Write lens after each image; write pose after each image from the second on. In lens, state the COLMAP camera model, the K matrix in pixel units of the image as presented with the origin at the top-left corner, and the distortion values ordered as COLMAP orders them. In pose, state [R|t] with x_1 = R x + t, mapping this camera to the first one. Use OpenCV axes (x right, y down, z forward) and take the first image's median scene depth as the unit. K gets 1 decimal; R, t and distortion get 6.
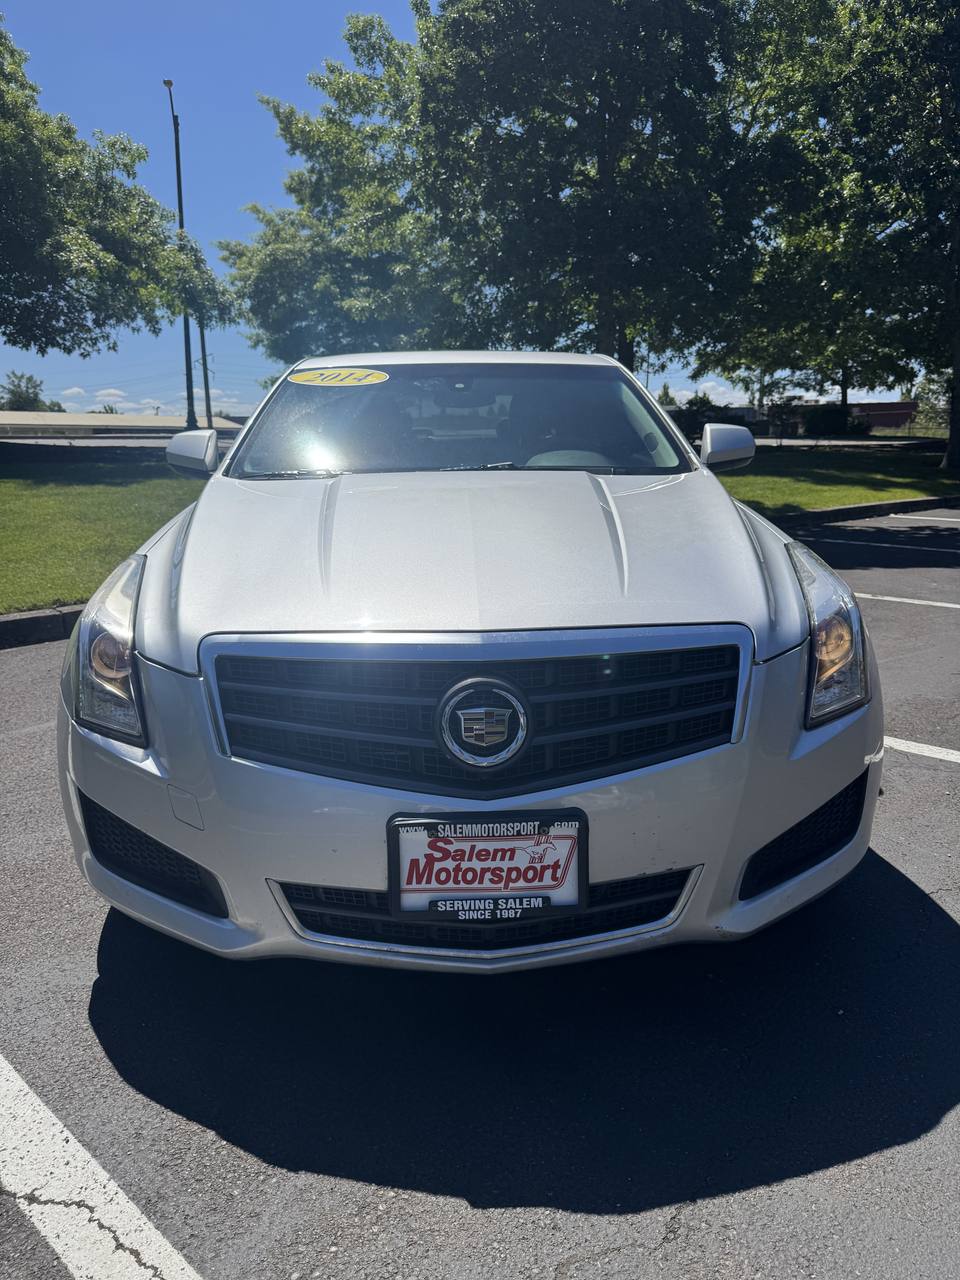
lens RADIAL K [[908.4, 0, 471.4], [0, 908.4, 649.0], [0, 0, 1]] dist [-0.000603, -0.010785]
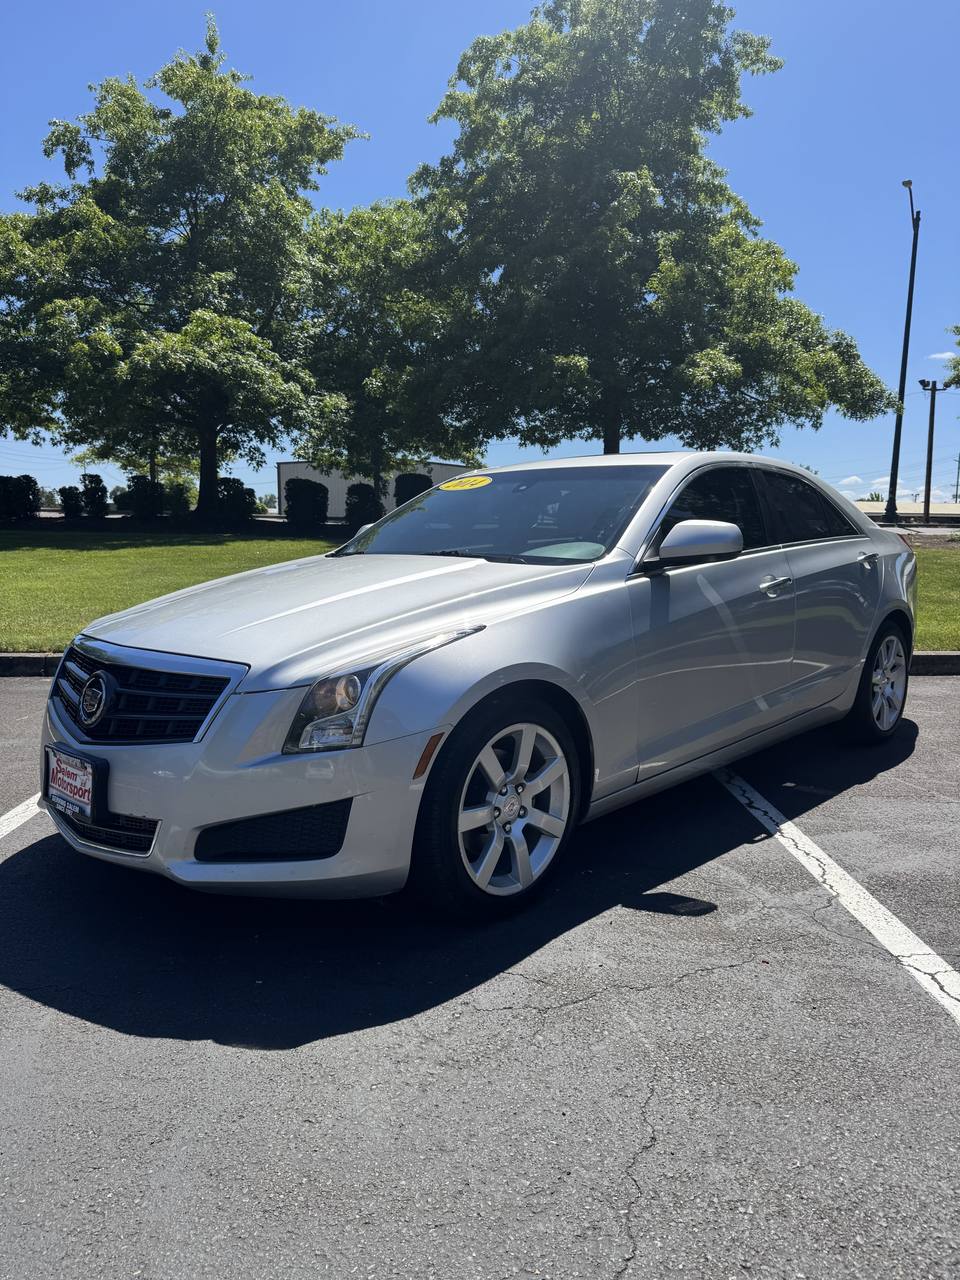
lens RADIAL K [[908.4, 0, 484.7], [0, 908.4, 643.9], [0, 0, 1]] dist [-0.000603, -0.010785]
pose [[0.712236, 0.092639, -0.695800, 0.142975], [-0.160087, 0.986567, -0.032516, -0.006988], [0.683442, 0.134548, 0.717499, 0.022981]]
